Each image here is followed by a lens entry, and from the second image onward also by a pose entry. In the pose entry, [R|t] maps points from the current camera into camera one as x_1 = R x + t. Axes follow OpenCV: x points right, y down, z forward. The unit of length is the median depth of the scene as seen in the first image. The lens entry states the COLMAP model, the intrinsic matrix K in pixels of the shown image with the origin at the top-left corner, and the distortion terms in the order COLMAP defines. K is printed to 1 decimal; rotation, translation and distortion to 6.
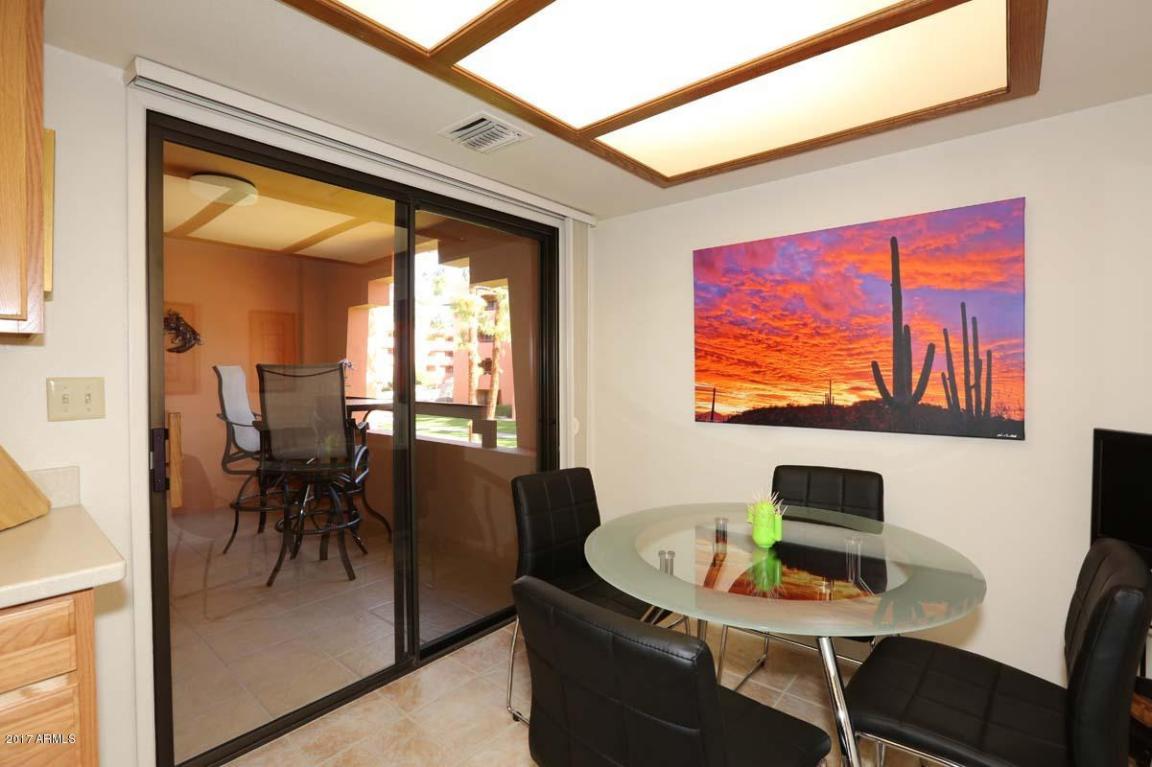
lens RADIAL K [[535.6, 0, 568.1], [0, 535.6, 384.9], [0, 0, 1]] dist [-0.035929, 0.011000]
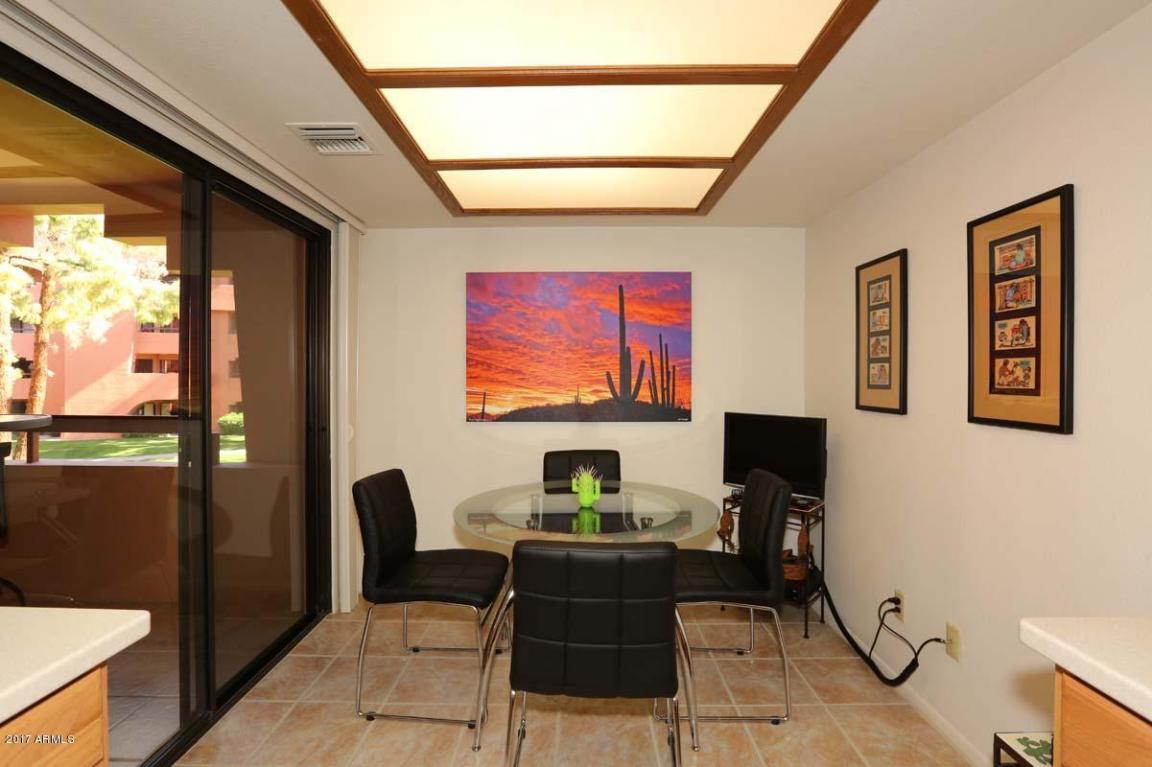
lens RADIAL K [[535.6, 0, 580.2], [0, 535.6, 385.1], [0, 0, 1]] dist [-0.035929, 0.011000]
pose [[0.771623, -0.004817, 0.636061, -0.360745], [0.009728, 0.999944, -0.004228, -0.002939], [-0.636005, 0.009450, 0.771627, -0.043828]]
